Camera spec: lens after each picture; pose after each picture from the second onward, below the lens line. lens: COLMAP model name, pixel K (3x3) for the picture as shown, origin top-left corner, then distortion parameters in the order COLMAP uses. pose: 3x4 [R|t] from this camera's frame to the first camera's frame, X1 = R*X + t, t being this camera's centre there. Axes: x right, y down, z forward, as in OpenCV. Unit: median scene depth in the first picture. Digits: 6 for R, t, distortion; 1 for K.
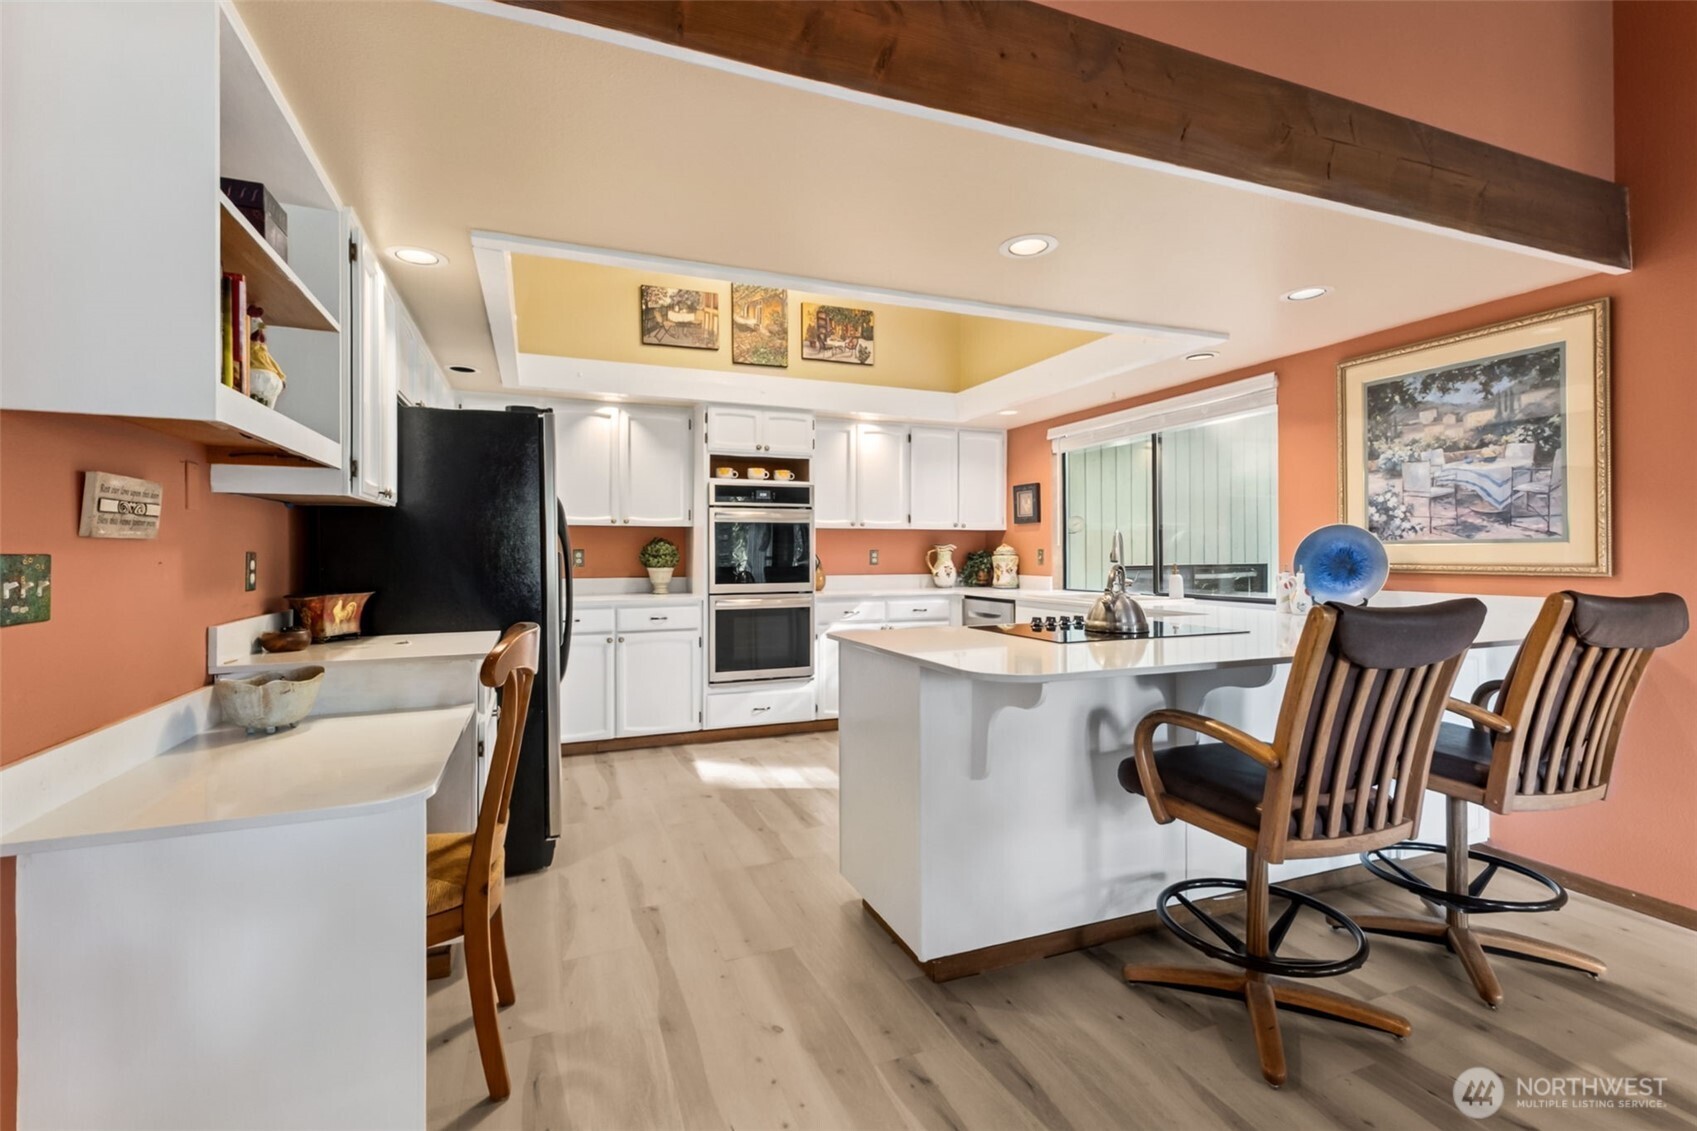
lens RADIAL K [[766.8, 0, 847.3], [0, 766.8, 553.2], [0, 0, 1]] dist [0.008799, -0.002138]
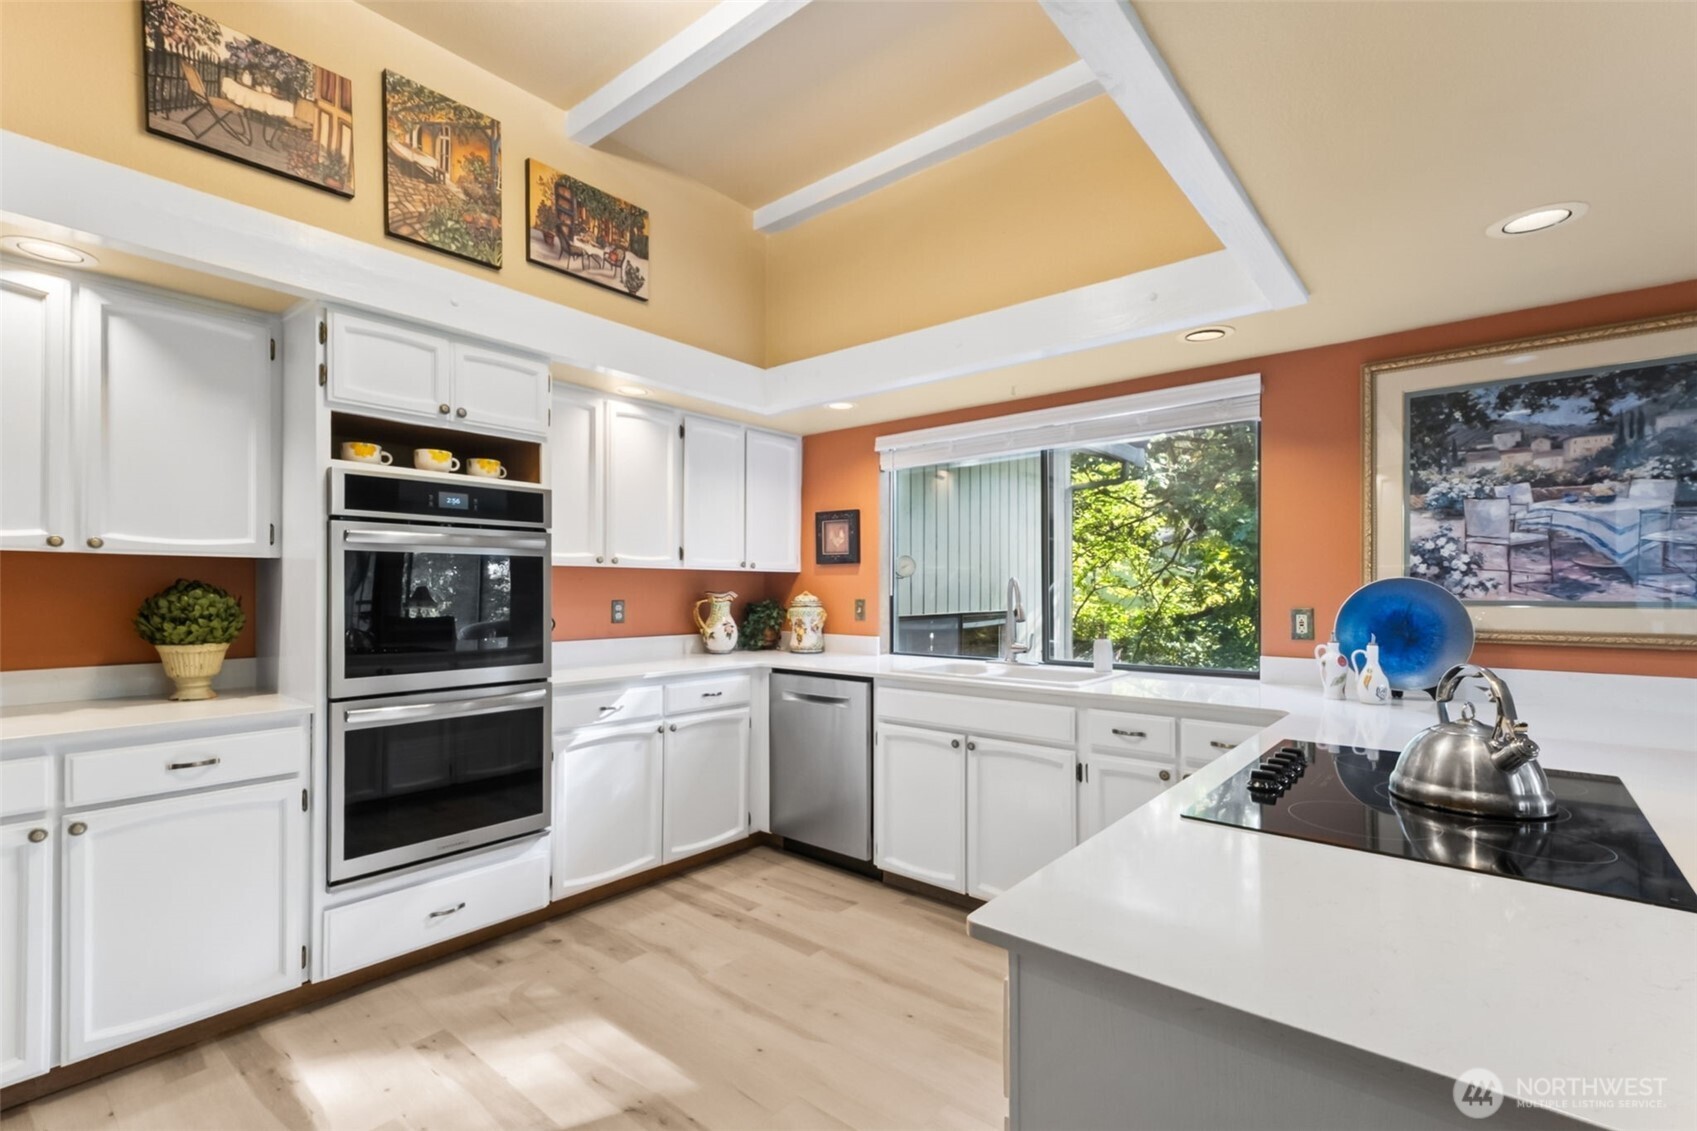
lens RADIAL K [[766.8, 0, 864.3], [0, 766.8, 590.2], [0, 0, 1]] dist [0.008799, -0.002138]
pose [[0.877434, 0.003179, 0.479688, -0.115269], [-0.003530, 0.999994, -0.000169, -0.016331], [-0.479685, -0.001545, 0.877439, 0.407891]]
